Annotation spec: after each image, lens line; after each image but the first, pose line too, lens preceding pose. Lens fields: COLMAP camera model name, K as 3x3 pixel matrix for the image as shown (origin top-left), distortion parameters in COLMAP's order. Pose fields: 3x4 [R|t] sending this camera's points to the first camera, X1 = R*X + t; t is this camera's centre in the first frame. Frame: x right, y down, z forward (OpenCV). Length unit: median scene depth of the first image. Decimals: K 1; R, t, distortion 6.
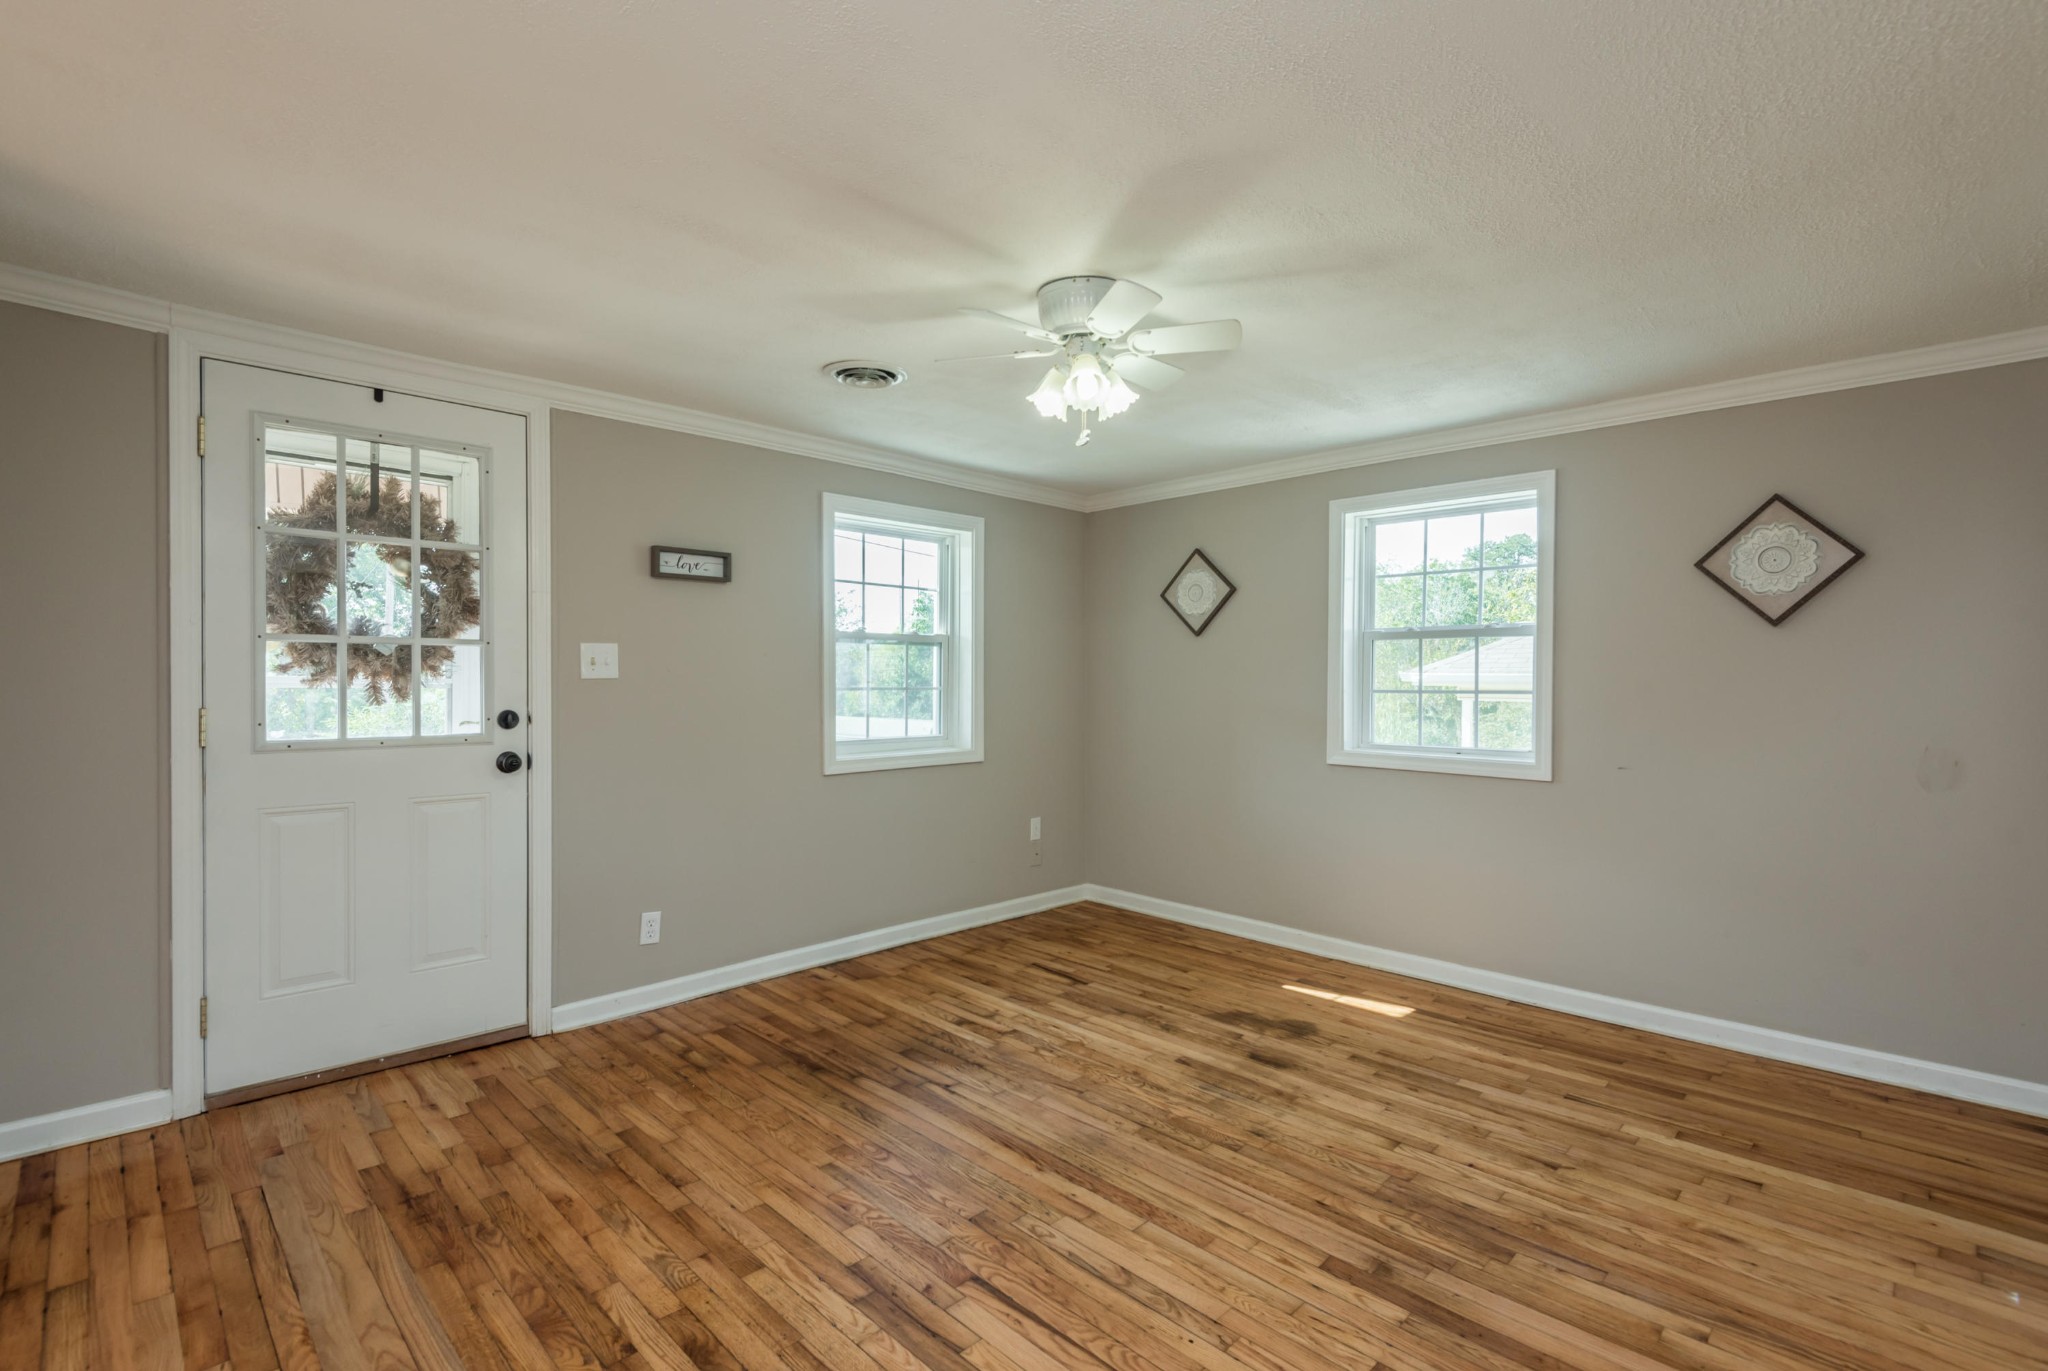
lens RADIAL K [[930.6, 0, 1021.2], [0, 930.6, 692.1], [0, 0, 1]] dist [0.042604, -0.024495]
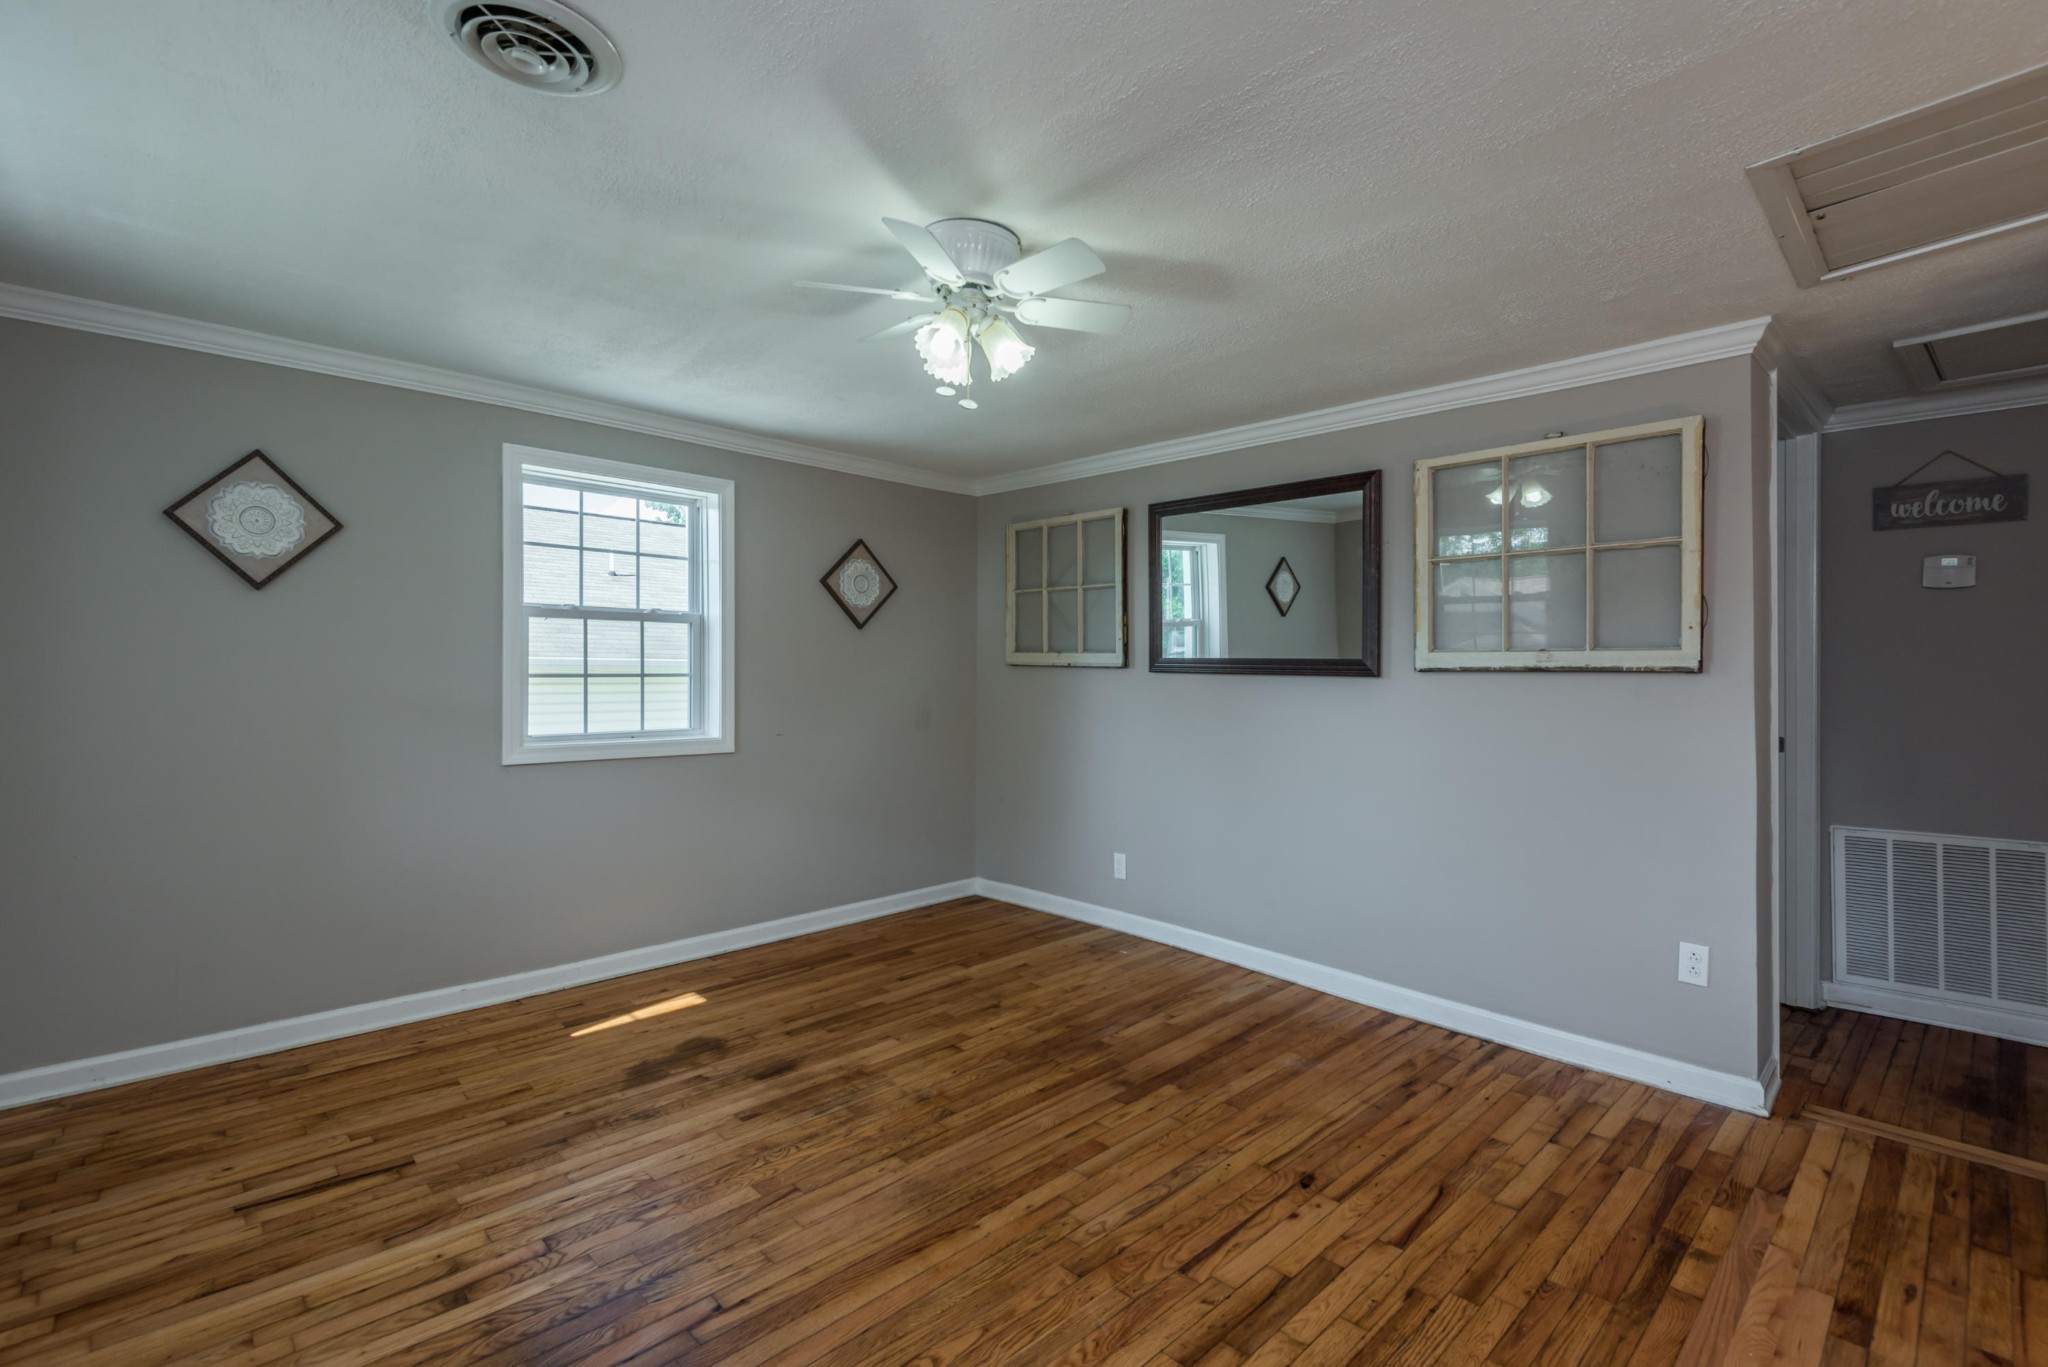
lens RADIAL K [[927.0, 0, 1023.6], [0, 927.0, 673.0], [0, 0, 1]] dist [0.038219, -0.023080]
pose [[0.016610, -0.008302, 0.999828, -0.660172], [0.005740, 0.999950, 0.008208, -0.010940], [-0.999846, 0.005602, 0.016656, 0.731752]]
